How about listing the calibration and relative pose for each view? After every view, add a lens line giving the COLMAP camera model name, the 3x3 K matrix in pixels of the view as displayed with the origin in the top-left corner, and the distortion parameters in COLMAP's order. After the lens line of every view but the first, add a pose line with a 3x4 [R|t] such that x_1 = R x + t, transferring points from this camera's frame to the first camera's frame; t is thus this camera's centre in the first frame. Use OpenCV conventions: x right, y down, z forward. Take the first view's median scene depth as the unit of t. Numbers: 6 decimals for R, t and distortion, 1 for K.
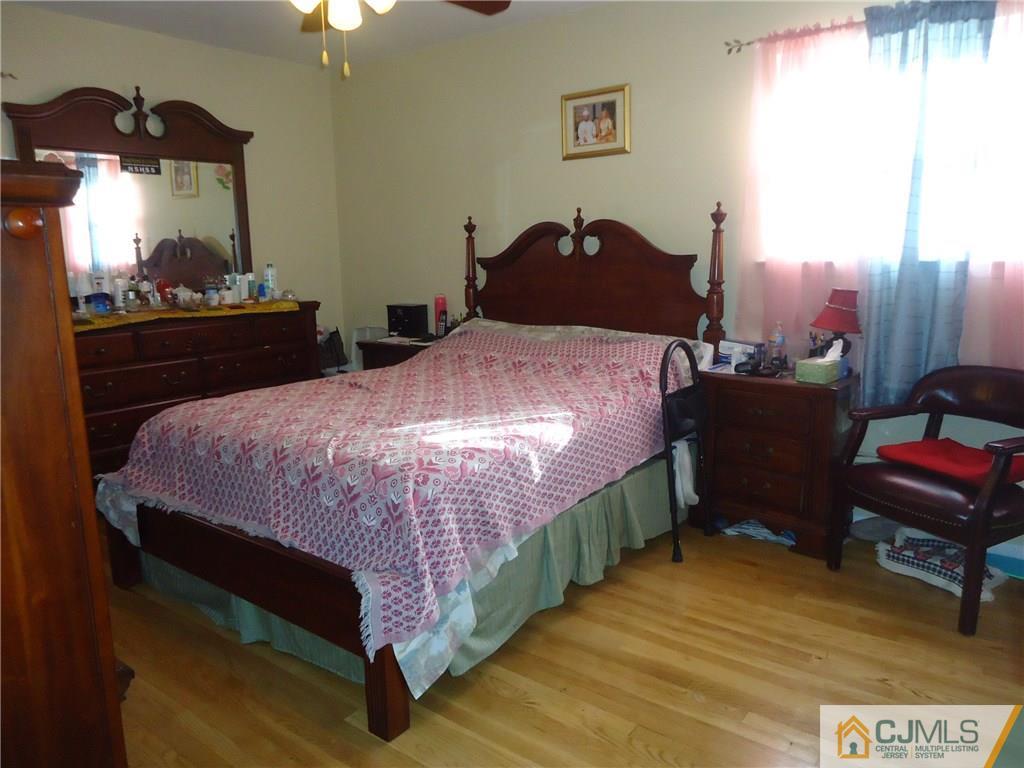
lens RADIAL K [[753.8, 0, 516.0], [0, 753.8, 383.7], [0, 0, 1]] dist [-0.007210, 0.015999]
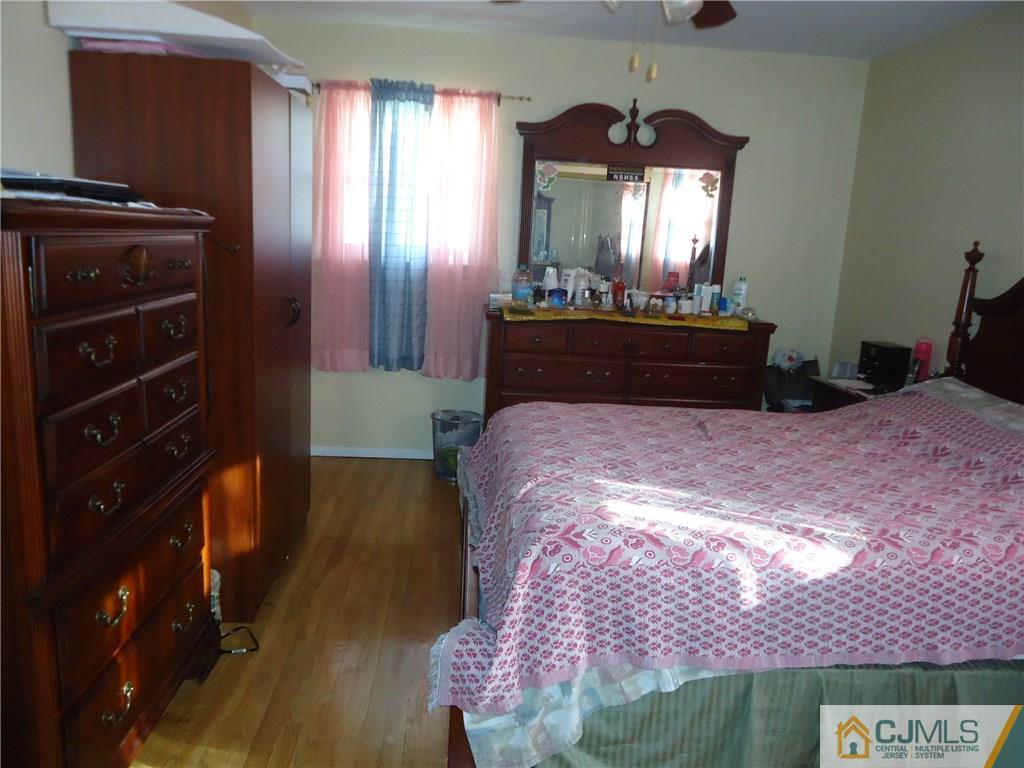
lens RADIAL K [[753.8, 0, 512.0], [0, 753.8, 384.5], [0, 0, 1]] dist [-0.007210, 0.015999]
pose [[0.651734, 0.203295, -0.730694, 0.362526], [-0.202587, 0.975065, 0.090590, -0.103036], [0.730891, 0.088988, 0.676668, 0.311007]]
